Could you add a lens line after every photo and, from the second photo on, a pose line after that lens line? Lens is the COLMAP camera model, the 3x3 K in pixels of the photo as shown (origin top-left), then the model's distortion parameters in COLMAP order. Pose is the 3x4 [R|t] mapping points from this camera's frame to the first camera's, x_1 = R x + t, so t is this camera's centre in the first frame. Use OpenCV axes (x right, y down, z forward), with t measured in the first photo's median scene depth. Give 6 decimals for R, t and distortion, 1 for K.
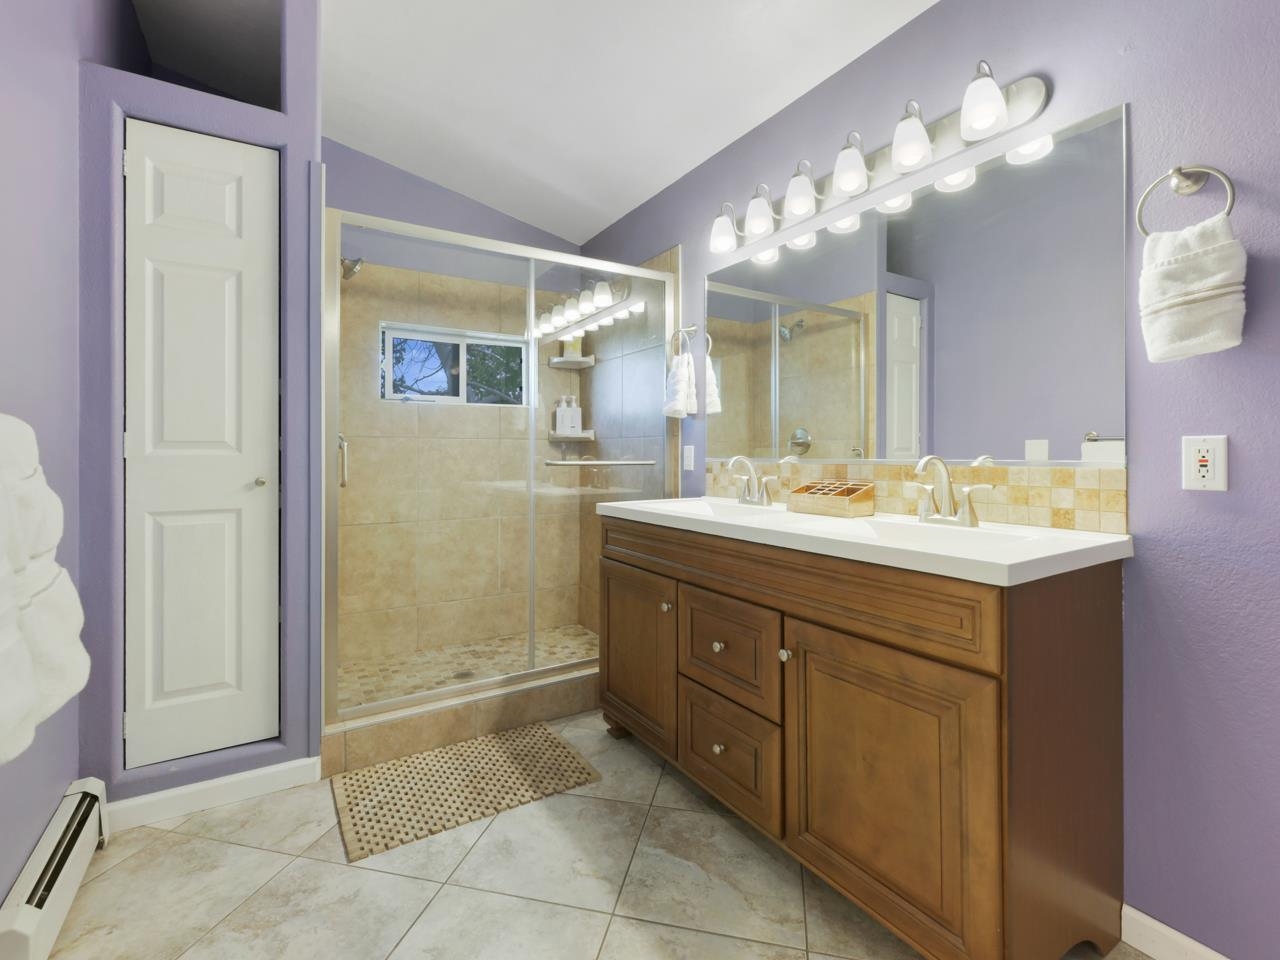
lens RADIAL K [[577.2, 0, 613.4], [0, 577.2, 450.6], [0, 0, 1]] dist [-0.000535, -0.000951]
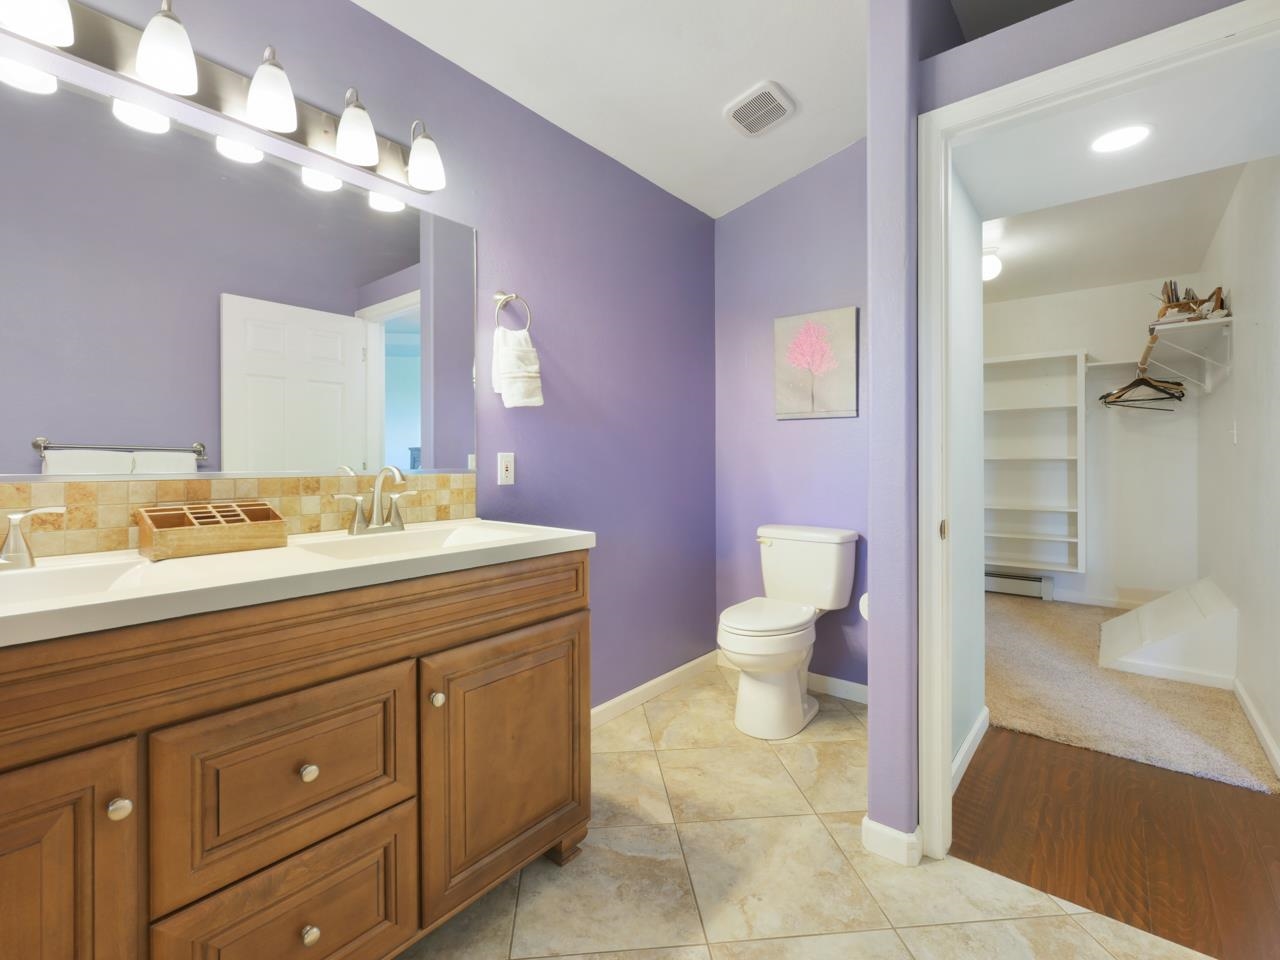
lens RADIAL K [[577.2, 0, 638.0], [0, 577.2, 470.0], [0, 0, 1]] dist [-0.000535, -0.000951]
pose [[-0.343606, -0.008858, 0.939072, -0.608799], [-0.001069, 0.999959, 0.009041, 0.007293], [-0.939113, 0.002102, -0.343601, 1.025509]]
